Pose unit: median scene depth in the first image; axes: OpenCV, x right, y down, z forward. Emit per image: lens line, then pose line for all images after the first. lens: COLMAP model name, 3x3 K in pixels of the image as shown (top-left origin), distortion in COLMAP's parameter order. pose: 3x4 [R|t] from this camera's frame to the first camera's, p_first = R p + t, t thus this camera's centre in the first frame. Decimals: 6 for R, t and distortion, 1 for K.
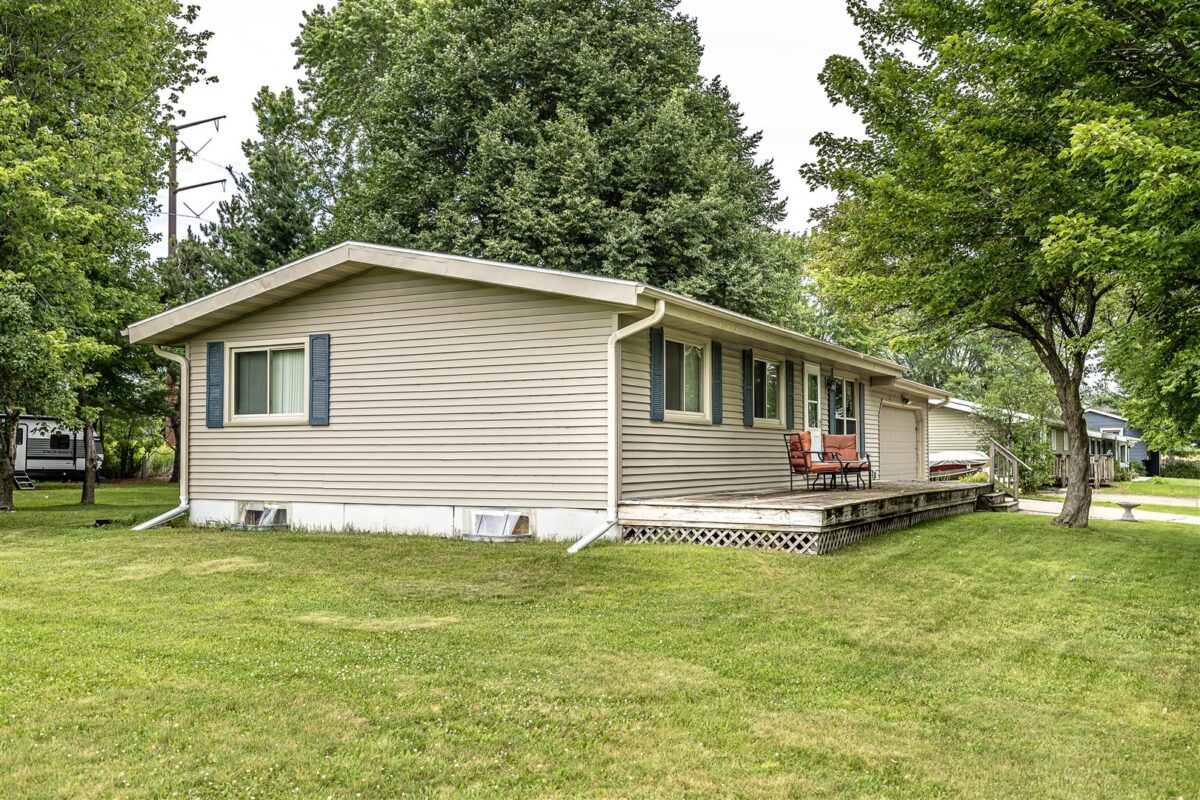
lens RADIAL K [[1106.8, 0, 599.3], [0, 1106.8, 401.2], [0, 0, 1]] dist [-0.001587, 0.000000]
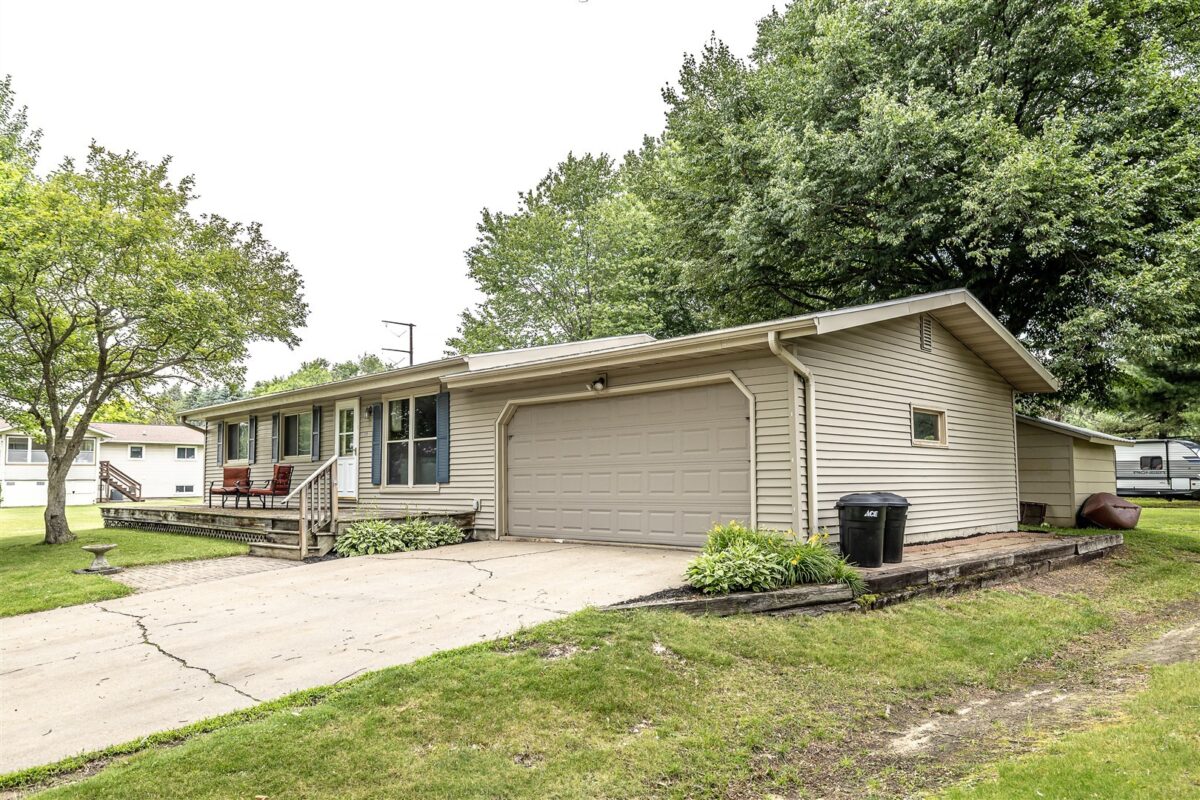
lens RADIAL K [[822.6, 0, 599.6], [0, 822.6, 402.1], [0, 0, 1]] dist [-0.001448, -0.000183]
pose [[-0.294837, -0.089350, -0.951361, 0.906395], [0.055420, 0.992344, -0.110374, 0.074439], [0.953939, -0.085267, -0.287628, 1.474842]]
